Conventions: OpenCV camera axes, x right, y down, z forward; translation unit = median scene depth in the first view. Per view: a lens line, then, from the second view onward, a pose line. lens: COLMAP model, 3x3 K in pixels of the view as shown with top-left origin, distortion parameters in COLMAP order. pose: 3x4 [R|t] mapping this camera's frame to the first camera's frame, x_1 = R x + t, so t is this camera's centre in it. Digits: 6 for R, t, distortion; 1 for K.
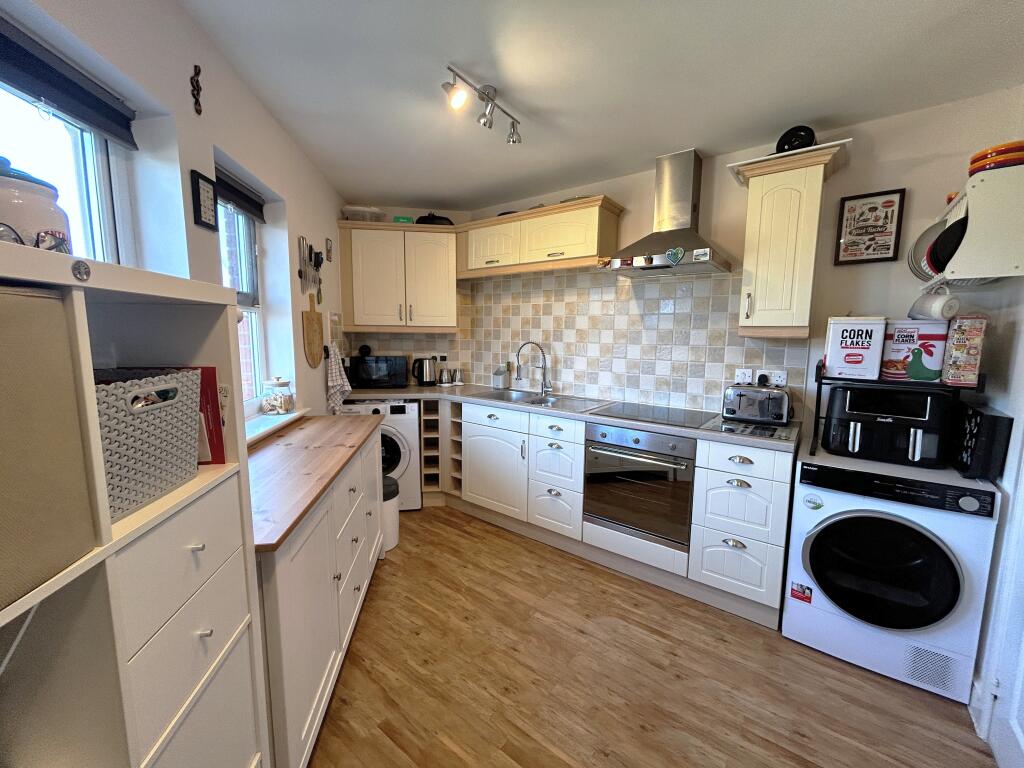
lens RADIAL K [[415.3, 0, 509.9], [0, 415.3, 383.6], [0, 0, 1]] dist [0.001843, 0.000192]
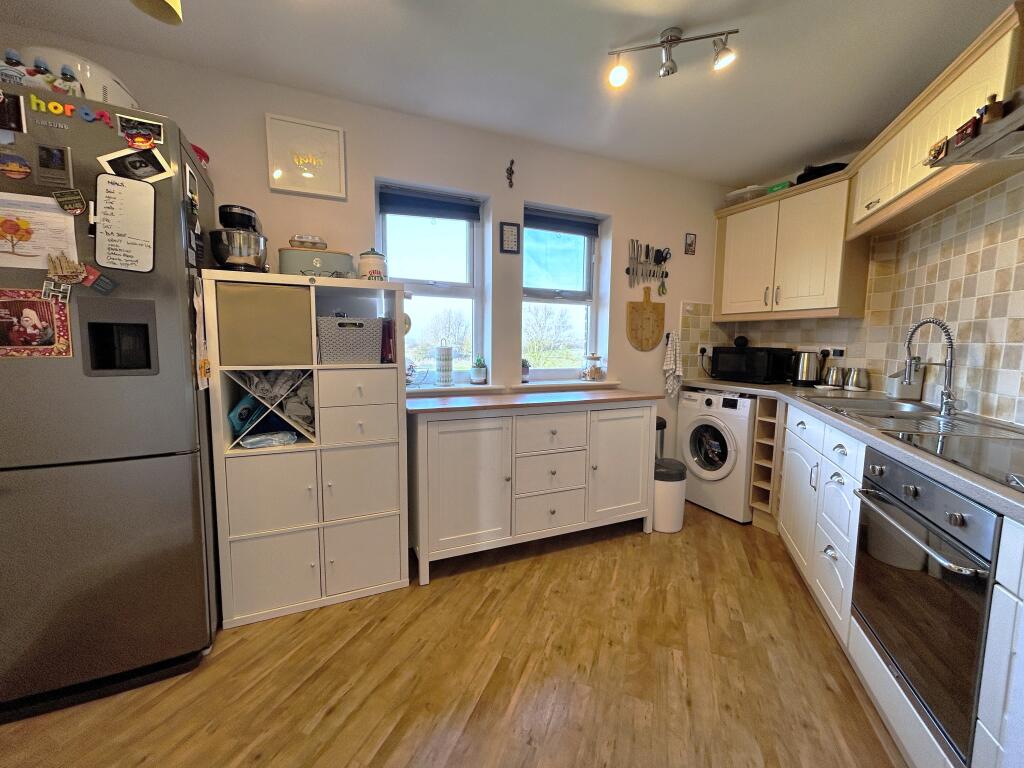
lens RADIAL K [[415.3, 0, 509.0], [0, 415.3, 383.0], [0, 0, 1]] dist [0.001843, 0.000192]
pose [[0.281009, 0.087615, -0.955698, 0.457611], [-0.123954, 0.990796, 0.054386, 0.029128], [0.951667, 0.103180, 0.289282, 0.273706]]
